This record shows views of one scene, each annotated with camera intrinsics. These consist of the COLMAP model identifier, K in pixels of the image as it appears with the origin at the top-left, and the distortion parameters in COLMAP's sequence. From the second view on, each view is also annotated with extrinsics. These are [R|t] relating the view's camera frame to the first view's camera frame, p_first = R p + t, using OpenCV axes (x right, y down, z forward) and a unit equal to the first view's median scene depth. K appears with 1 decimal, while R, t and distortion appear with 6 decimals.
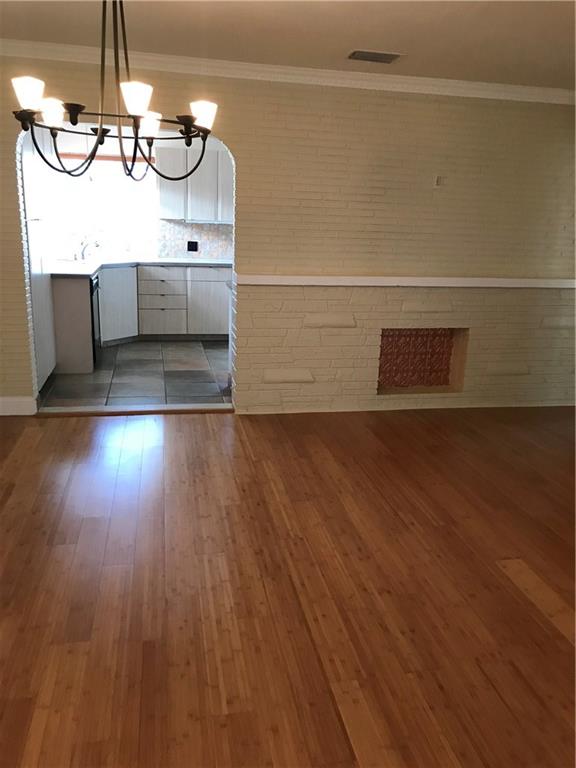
lens RADIAL K [[628.5, 0, 281.7], [0, 628.5, 379.9], [0, 0, 1]] dist [0.061013, -0.070893]
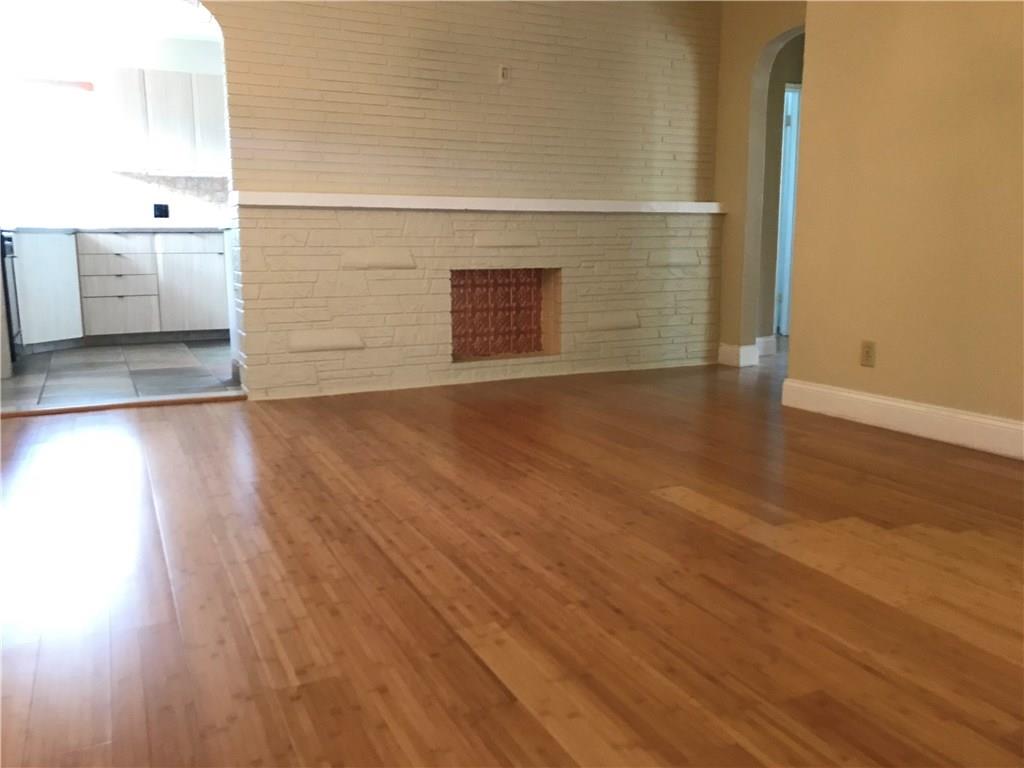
lens RADIAL K [[838.0, 0, 494.1], [0, 838.0, 375.0], [0, 0, 1]] dist [0.061013, -0.070893]
pose [[0.969189, -0.075426, 0.234487, -0.029923], [0.097580, 0.991647, -0.084342, 0.131504], [-0.226167, 0.104625, 0.968454, 0.060343]]
